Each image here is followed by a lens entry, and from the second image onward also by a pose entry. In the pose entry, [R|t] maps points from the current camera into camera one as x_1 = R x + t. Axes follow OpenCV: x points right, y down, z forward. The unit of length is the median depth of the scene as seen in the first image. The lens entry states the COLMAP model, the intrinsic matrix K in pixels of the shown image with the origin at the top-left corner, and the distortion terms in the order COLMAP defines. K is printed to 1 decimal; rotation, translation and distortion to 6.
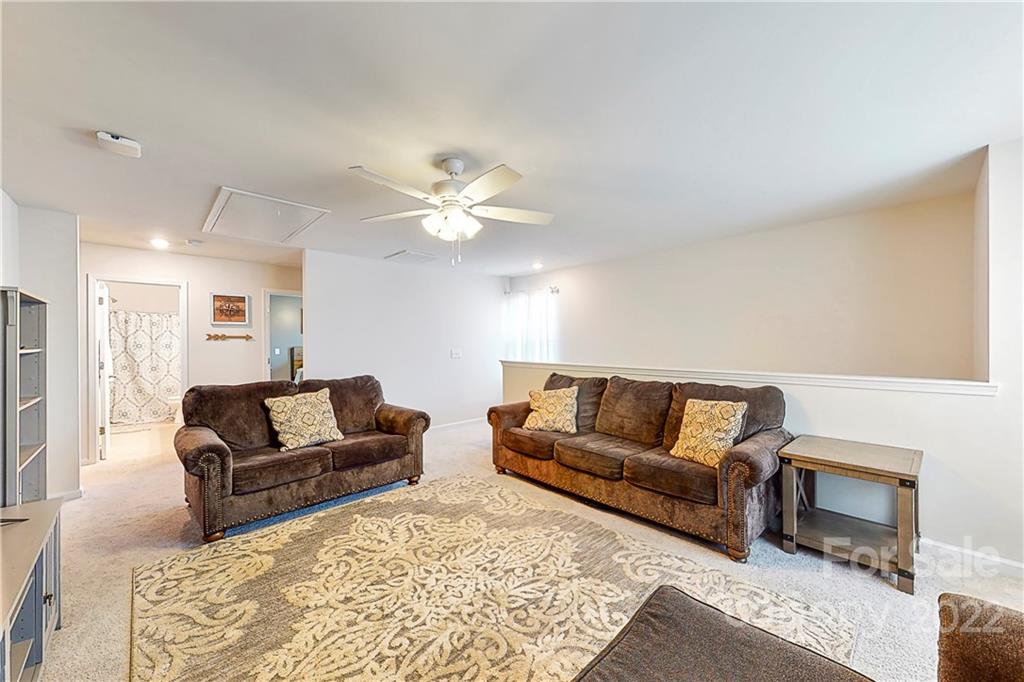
lens RADIAL K [[396.0, 0, 510.6], [0, 396.0, 343.5], [0, 0, 1]] dist [-0.000255, -0.000076]
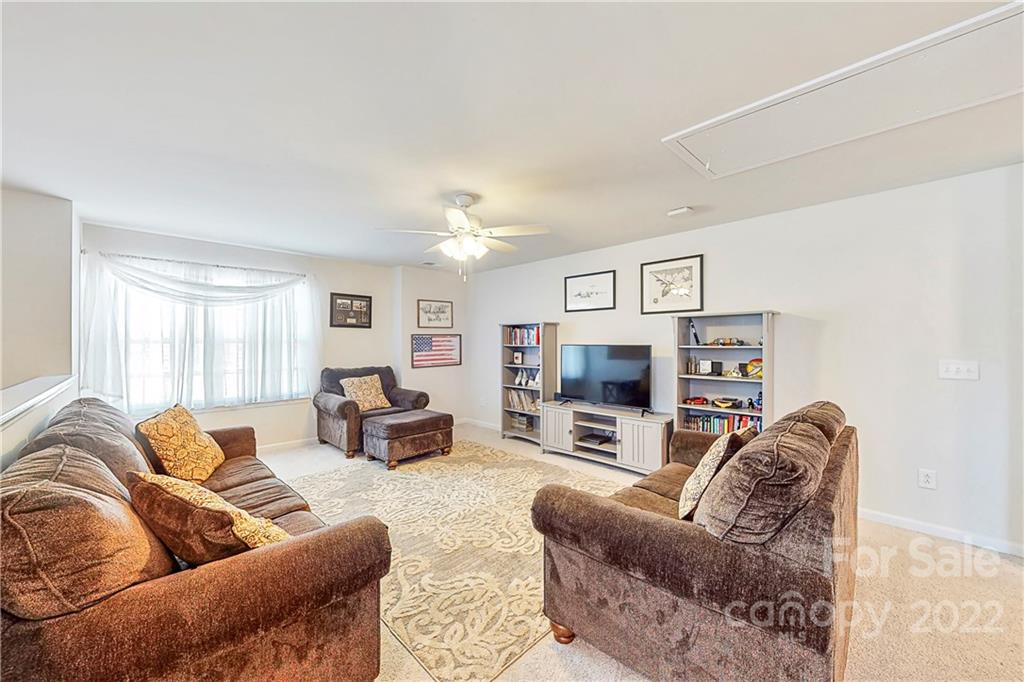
lens RADIAL K [[396.0, 0, 510.6], [0, 396.0, 343.5], [0, 0, 1]] dist [-0.000255, -0.000076]
pose [[-0.999775, 0.001177, -0.021187, -0.219854], [0.001241, 0.999995, -0.003006, 0.003365], [0.021183, -0.003032, -0.999771, 1.907787]]
